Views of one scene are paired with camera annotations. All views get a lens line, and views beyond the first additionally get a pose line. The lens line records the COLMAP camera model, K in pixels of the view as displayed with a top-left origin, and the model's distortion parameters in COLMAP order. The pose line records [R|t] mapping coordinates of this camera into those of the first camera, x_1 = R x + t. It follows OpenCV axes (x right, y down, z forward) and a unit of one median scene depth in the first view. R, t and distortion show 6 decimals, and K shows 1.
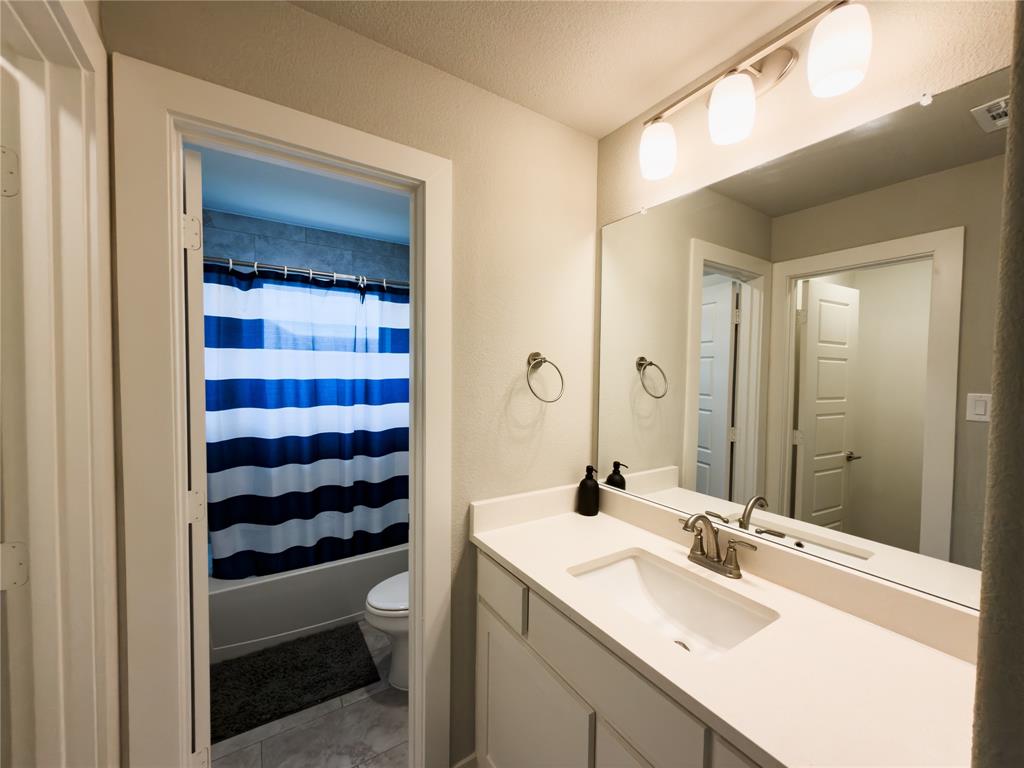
lens RADIAL K [[407.9, 0, 505.2], [0, 407.9, 385.3], [0, 0, 1]] dist [0.003022, 0.000651]
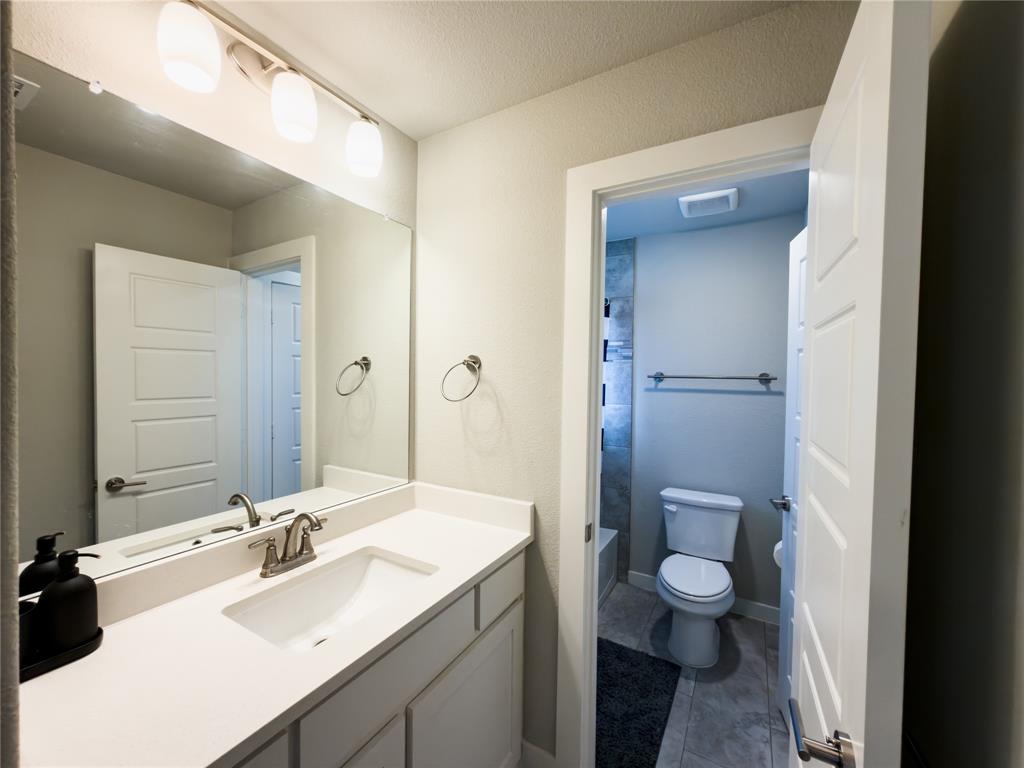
lens RADIAL K [[407.9, 0, 517.3], [0, 407.9, 386.7], [0, 0, 1]] dist [0.003022, 0.000651]
pose [[-0.471091, -0.046323, 0.880868, -0.616702], [0.005707, 0.998439, 0.055558, -0.040559], [-0.882066, 0.031200, -0.470091, 0.979601]]
